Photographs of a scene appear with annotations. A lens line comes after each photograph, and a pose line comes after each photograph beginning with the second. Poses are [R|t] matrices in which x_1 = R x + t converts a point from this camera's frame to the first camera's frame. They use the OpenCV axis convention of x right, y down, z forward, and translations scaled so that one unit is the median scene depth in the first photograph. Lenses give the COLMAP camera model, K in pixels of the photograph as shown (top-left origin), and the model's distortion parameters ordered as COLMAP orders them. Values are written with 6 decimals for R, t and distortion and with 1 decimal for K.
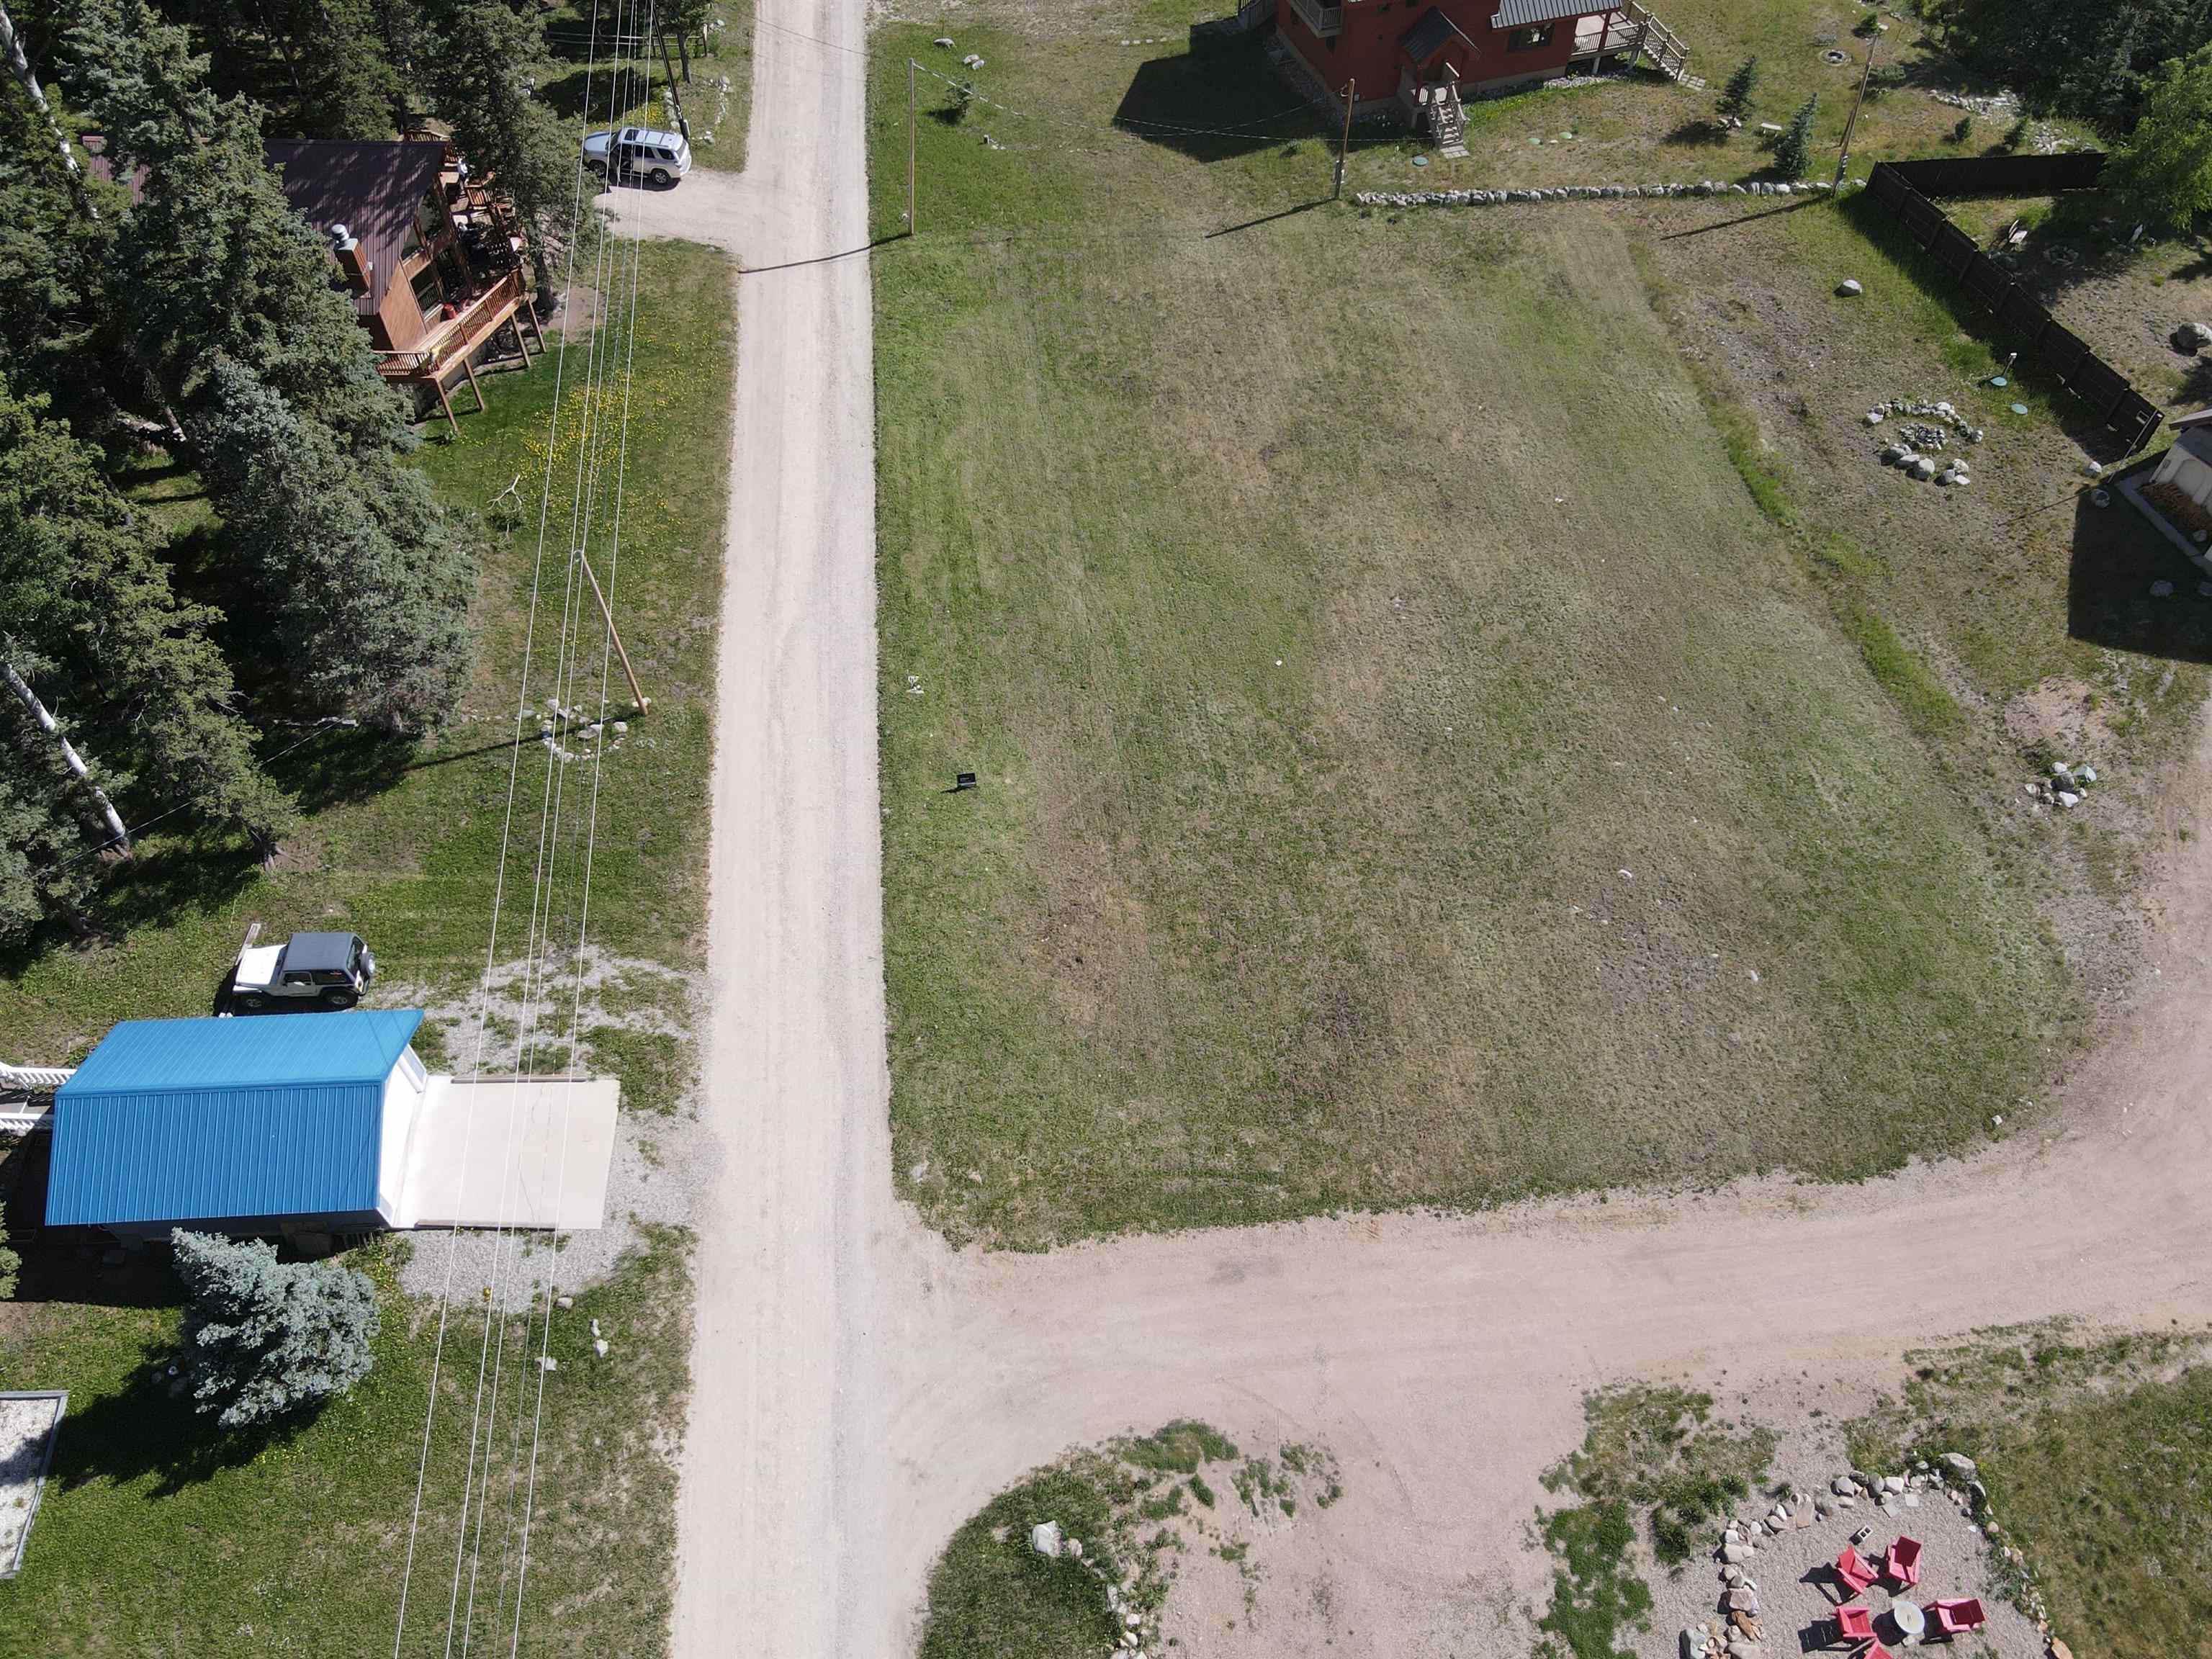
lens RADIAL K [[1595.2, 0, 1106.0], [0, 1595.2, 829.5], [0, 0, 1]] dist [-0.007284, 0.072713]
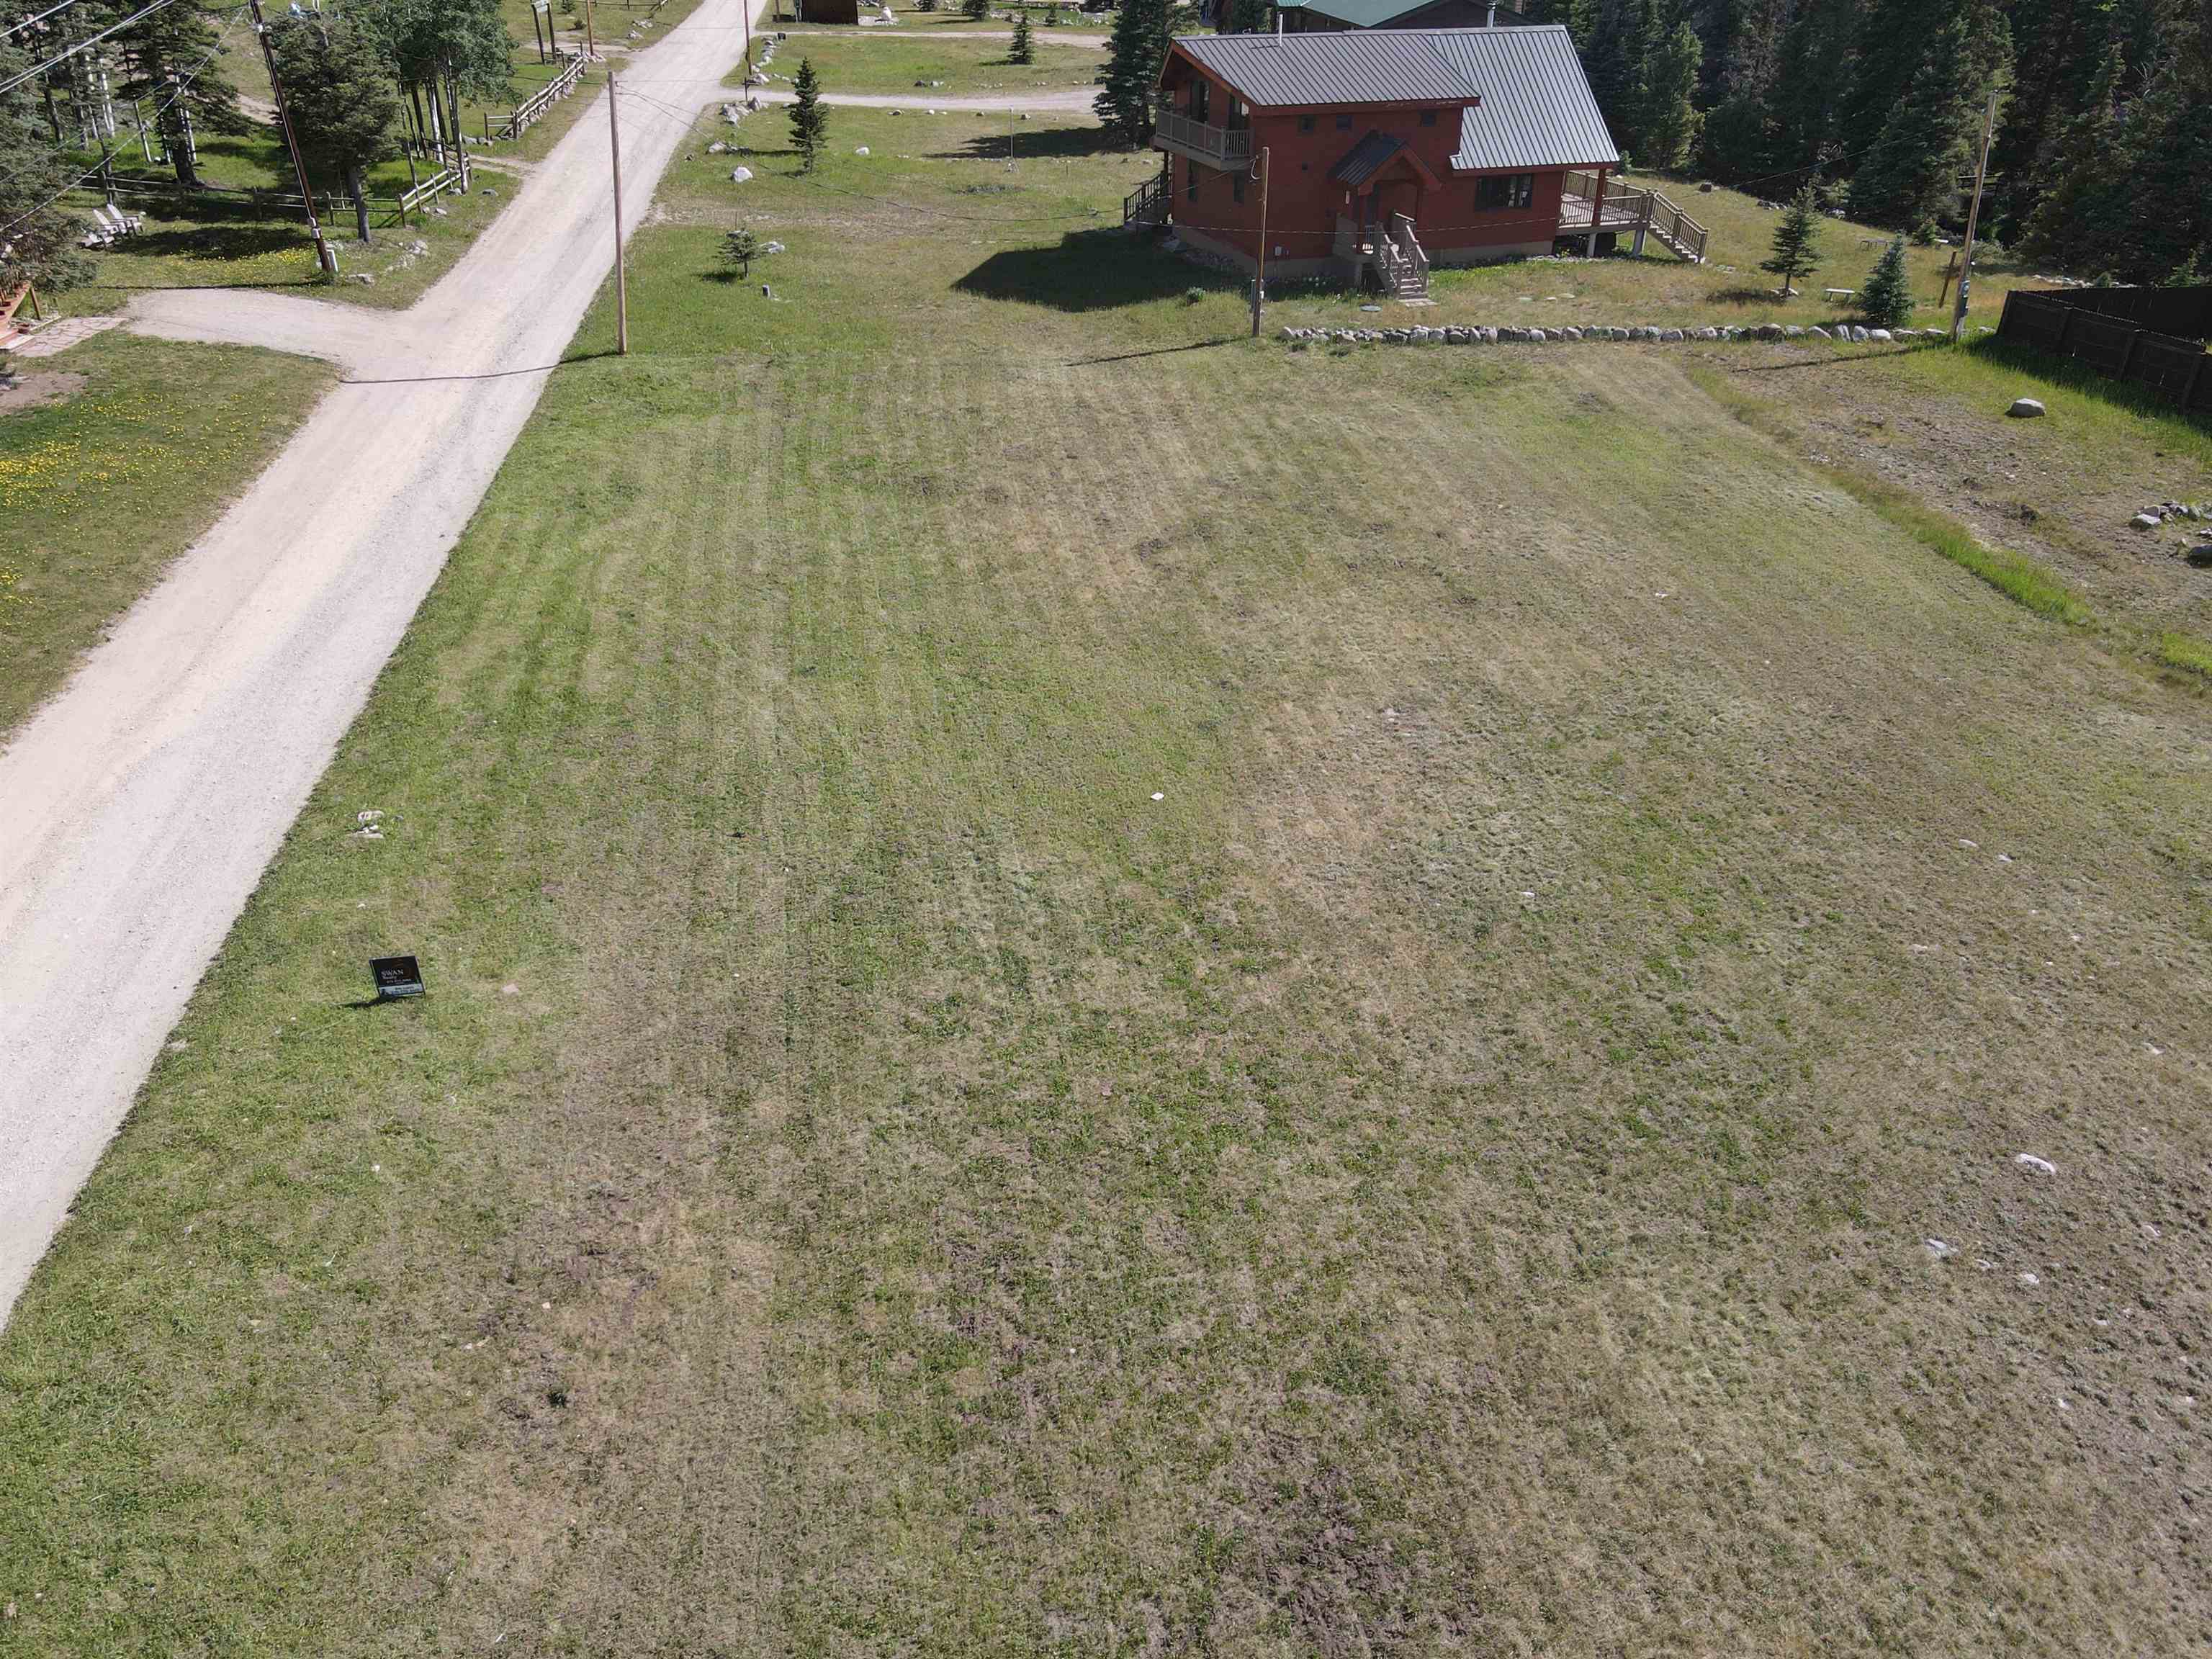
lens RADIAL K [[1613.9, 0, 1106.0], [0, 1613.9, 829.5], [0, 0, 1]] dist [0.012607, 0.004106]
pose [[0.999823, -0.012863, 0.013702, 0.088151], [0.017056, 0.927193, -0.374195, 0.090329], [-0.007891, 0.374363, 0.927249, 0.563515]]
